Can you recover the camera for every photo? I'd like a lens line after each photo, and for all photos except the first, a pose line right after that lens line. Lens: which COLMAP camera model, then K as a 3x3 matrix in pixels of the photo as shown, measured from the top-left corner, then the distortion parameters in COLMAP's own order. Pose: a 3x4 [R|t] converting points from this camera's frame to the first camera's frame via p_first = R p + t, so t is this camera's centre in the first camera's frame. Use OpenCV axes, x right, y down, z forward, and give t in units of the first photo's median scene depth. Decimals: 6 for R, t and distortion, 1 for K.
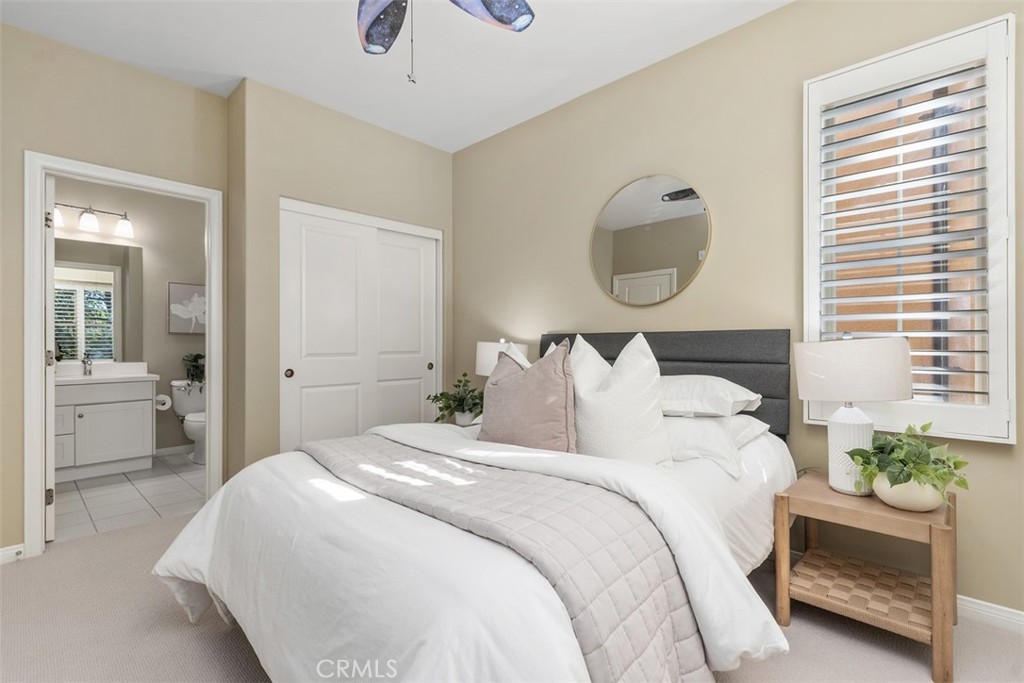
lens RADIAL K [[467.3, 0, 509.2], [0, 467.3, 342.0], [0, 0, 1]] dist [0.012177, -0.002295]
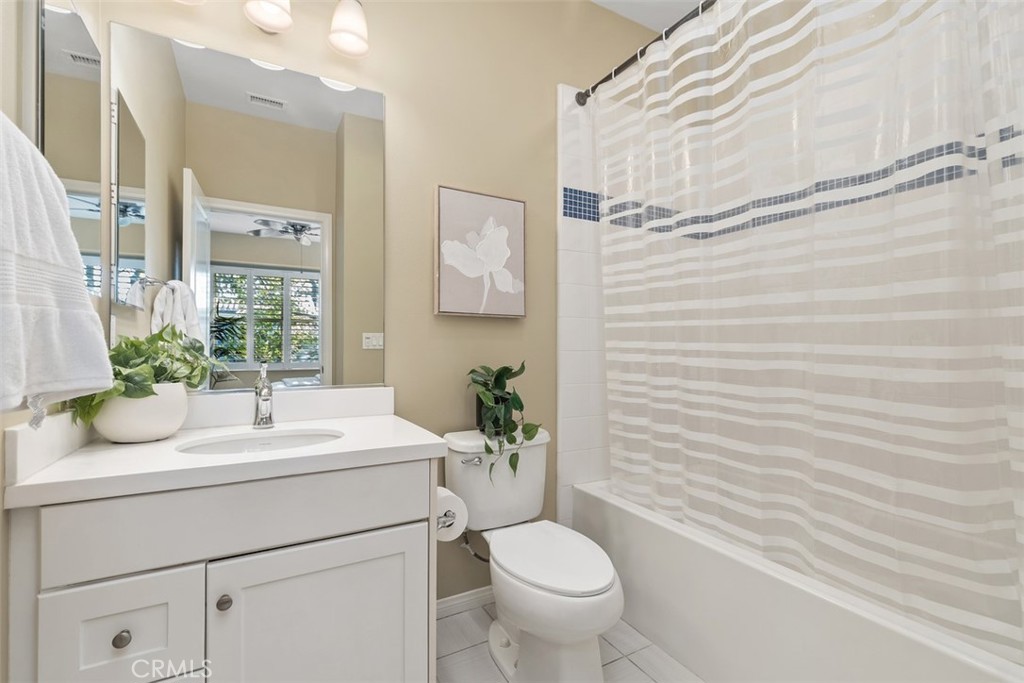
lens RADIAL K [[467.3, 0, 514.1], [0, 467.3, 342.1], [0, 0, 1]] dist [0.012177, -0.002295]
pose [[0.954348, -0.000747, -0.298696, -0.544223], [-0.002860, 0.999928, -0.011636, 0.009922], [0.298684, 0.011959, 0.954277, 0.641135]]
